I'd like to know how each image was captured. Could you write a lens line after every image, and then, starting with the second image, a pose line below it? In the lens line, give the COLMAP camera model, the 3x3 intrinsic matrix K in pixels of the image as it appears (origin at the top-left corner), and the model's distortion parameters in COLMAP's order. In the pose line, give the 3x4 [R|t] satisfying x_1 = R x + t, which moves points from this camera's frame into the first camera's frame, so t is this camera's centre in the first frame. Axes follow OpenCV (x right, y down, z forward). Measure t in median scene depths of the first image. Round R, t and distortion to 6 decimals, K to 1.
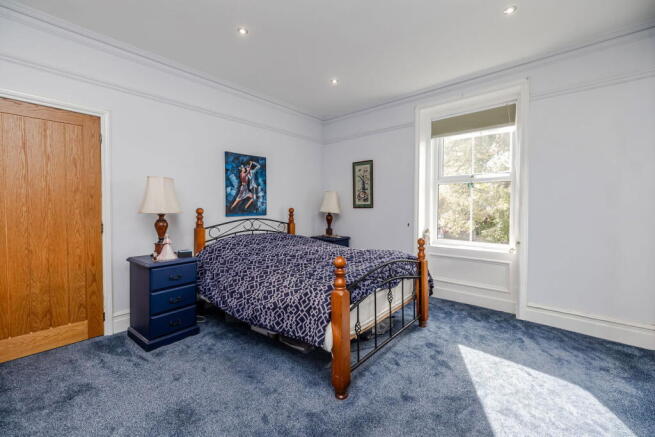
lens RADIAL K [[274.1, 0, 326.3], [0, 274.1, 216.6], [0, 0, 1]] dist [0.000488, 0.000142]
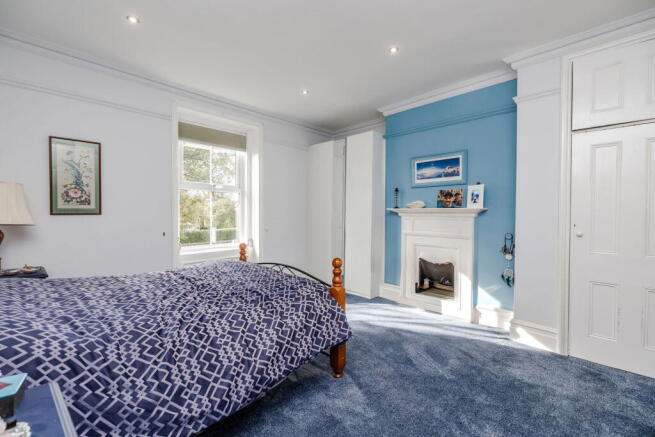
lens RADIAL K [[274.1, 0, 326.3], [0, 274.1, 216.6], [0, 0, 1]] dist [0.000488, 0.000142]
pose [[0.051906, -0.007371, 0.998625, -0.469004], [0.031252, 0.999495, 0.005753, -0.013672], [-0.998163, 0.030910, 0.052110, 0.417577]]
